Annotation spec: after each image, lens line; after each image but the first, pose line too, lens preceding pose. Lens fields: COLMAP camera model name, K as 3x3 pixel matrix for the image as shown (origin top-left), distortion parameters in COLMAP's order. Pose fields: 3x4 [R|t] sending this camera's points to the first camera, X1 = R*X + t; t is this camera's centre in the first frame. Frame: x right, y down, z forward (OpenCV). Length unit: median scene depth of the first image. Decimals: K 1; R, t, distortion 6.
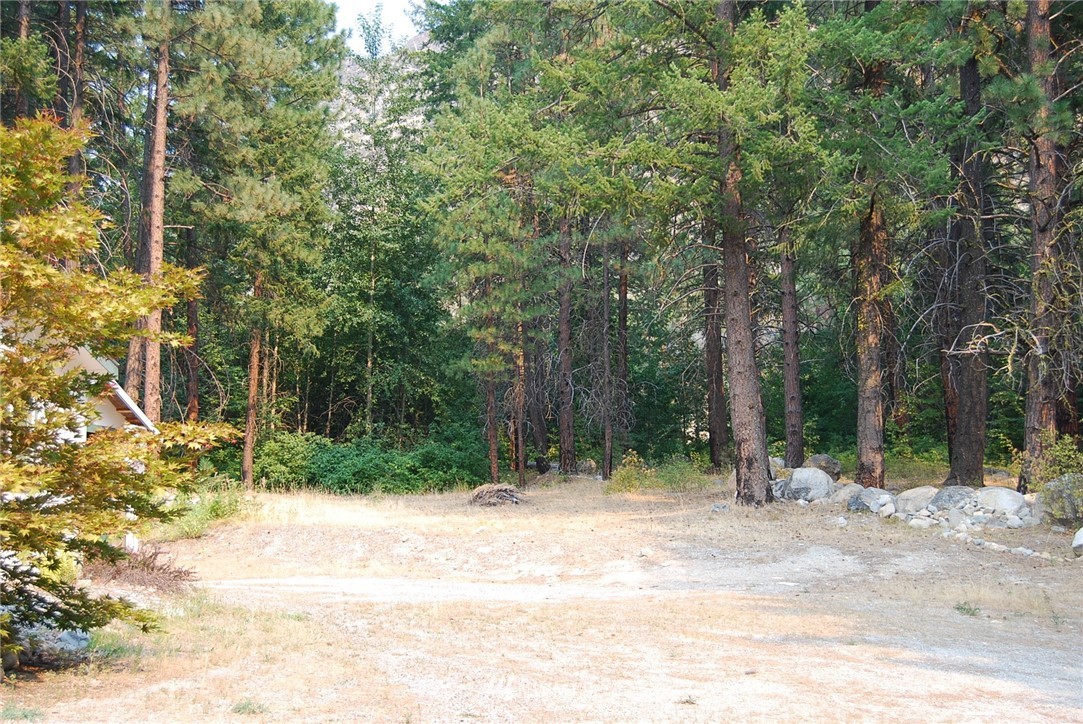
lens RADIAL K [[1438.8, 0, 541.4], [0, 1438.8, 363.7], [0, 0, 1]] dist [-0.031774, 0.000000]
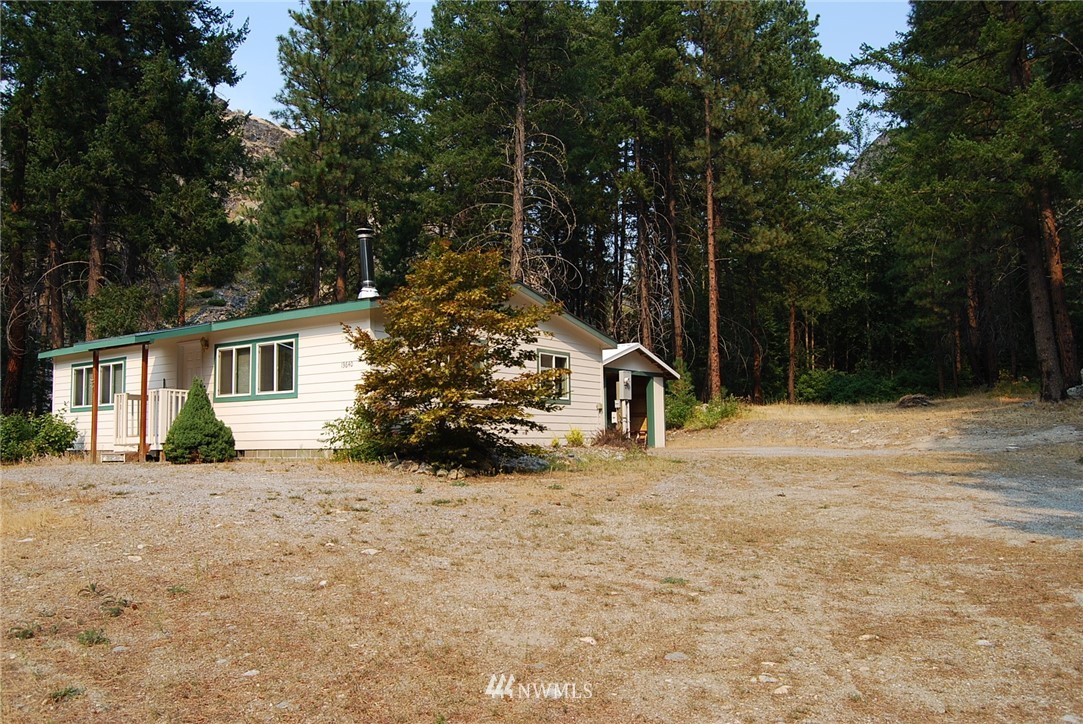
lens RADIAL K [[865.3, 0, 541.4], [0, 865.3, 360.4], [0, 0, 1]] dist [-0.077652, 0.037872]
pose [[0.846021, -0.054147, -0.530393, 0.119173], [0.071503, 0.997365, 0.012234, 0.002184], [0.528334, -0.048275, 0.847663, -0.046970]]
